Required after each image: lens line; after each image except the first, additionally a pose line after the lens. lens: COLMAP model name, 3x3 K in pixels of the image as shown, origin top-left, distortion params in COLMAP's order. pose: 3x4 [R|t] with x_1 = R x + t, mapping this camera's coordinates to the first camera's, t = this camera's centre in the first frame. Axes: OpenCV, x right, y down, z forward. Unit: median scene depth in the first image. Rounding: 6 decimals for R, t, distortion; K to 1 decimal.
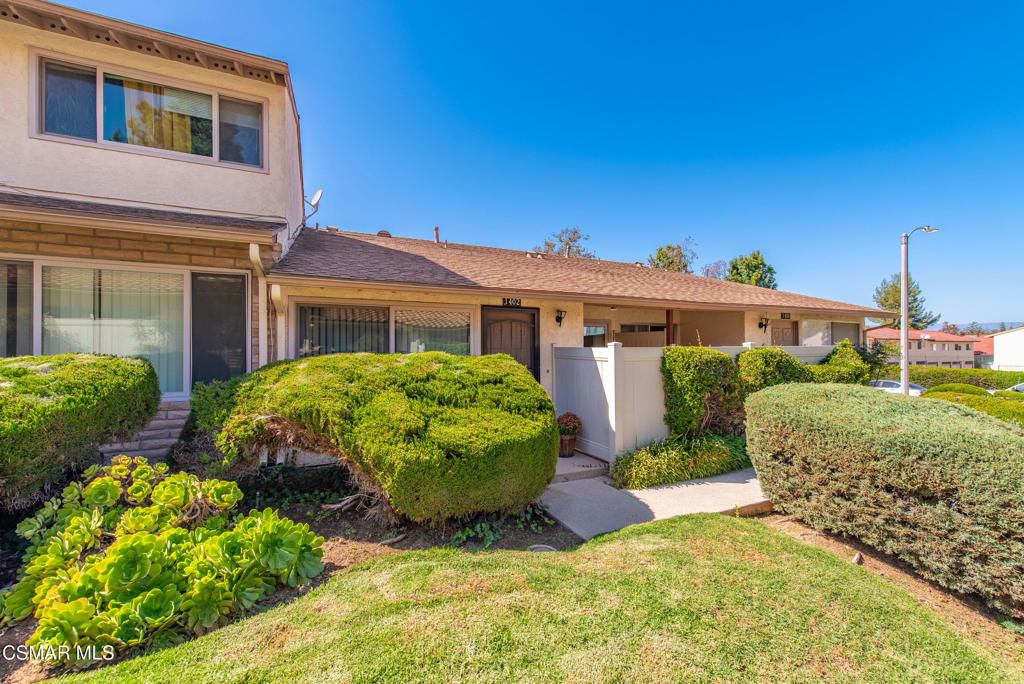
lens RADIAL K [[412.1, 0, 512.0], [0, 412.1, 342.0], [0, 0, 1]] dist [0.005884, -0.000326]
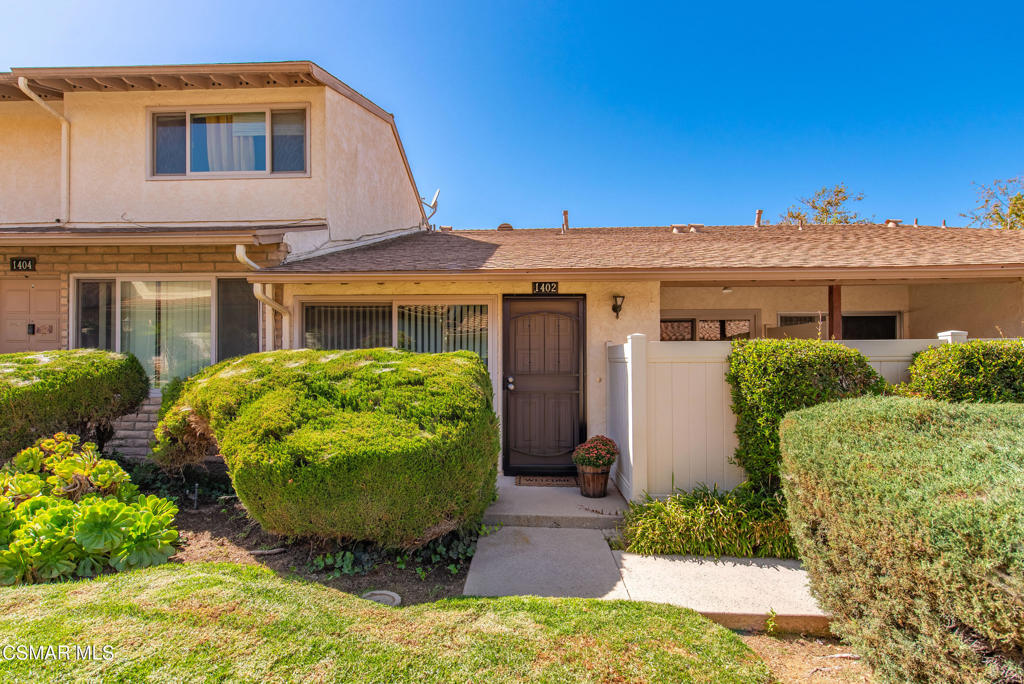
lens RADIAL K [[493.1, 0, 512.0], [0, 493.1, 356.0], [0, 0, 1]] dist [0.005309, -0.000094]
pose [[0.884566, -0.007705, -0.466352, 0.469999], [0.006576, 0.999970, -0.004047, 0.041086], [0.466369, 0.000514, 0.884590, 0.201541]]
